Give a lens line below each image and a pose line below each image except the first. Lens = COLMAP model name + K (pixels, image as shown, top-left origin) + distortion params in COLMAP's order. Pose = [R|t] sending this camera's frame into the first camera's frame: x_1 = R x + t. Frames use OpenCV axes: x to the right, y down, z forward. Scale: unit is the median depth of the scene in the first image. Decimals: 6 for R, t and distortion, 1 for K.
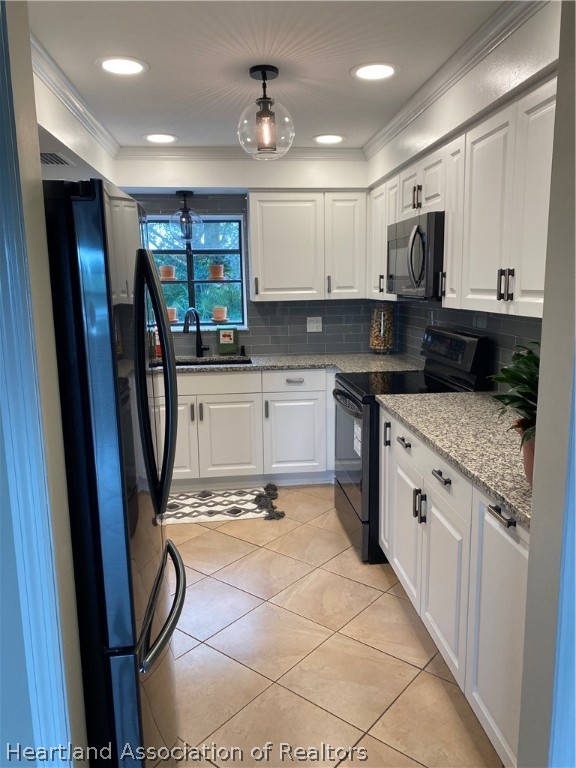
lens RADIAL K [[585.6, 0, 296.5], [0, 585.6, 382.9], [0, 0, 1]] dist [0.020790, -0.021445]
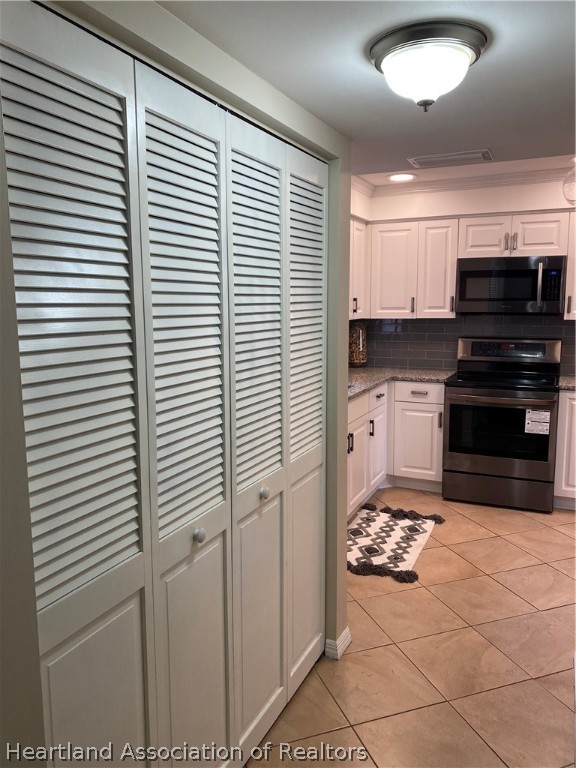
lens RADIAL K [[585.6, 0, 286.7], [0, 585.6, 386.0], [0, 0, 1]] dist [0.020790, -0.021445]
pose [[0.509547, -0.109261, 0.853478, -0.992865], [0.144189, 0.988721, 0.040491, -0.090236], [-0.848276, 0.102430, 0.519554, 0.606441]]
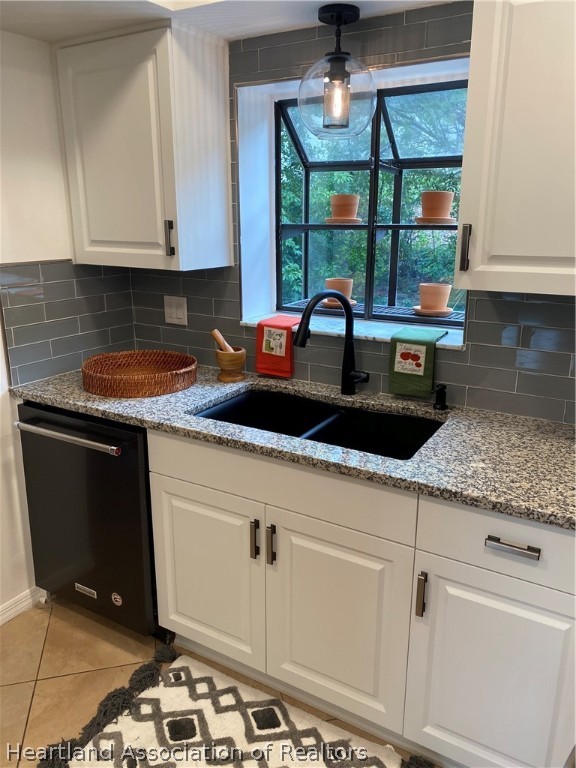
lens RADIAL K [[585.6, 0, 290.1], [0, 585.6, 387.3], [0, 0, 1]] dist [0.020790, -0.021445]
pose [[0.798981, 0.180314, -0.573686, 0.068885], [-0.122169, 0.982764, 0.138744, -0.120845], [0.588815, -0.040767, 0.807239, 0.677359]]
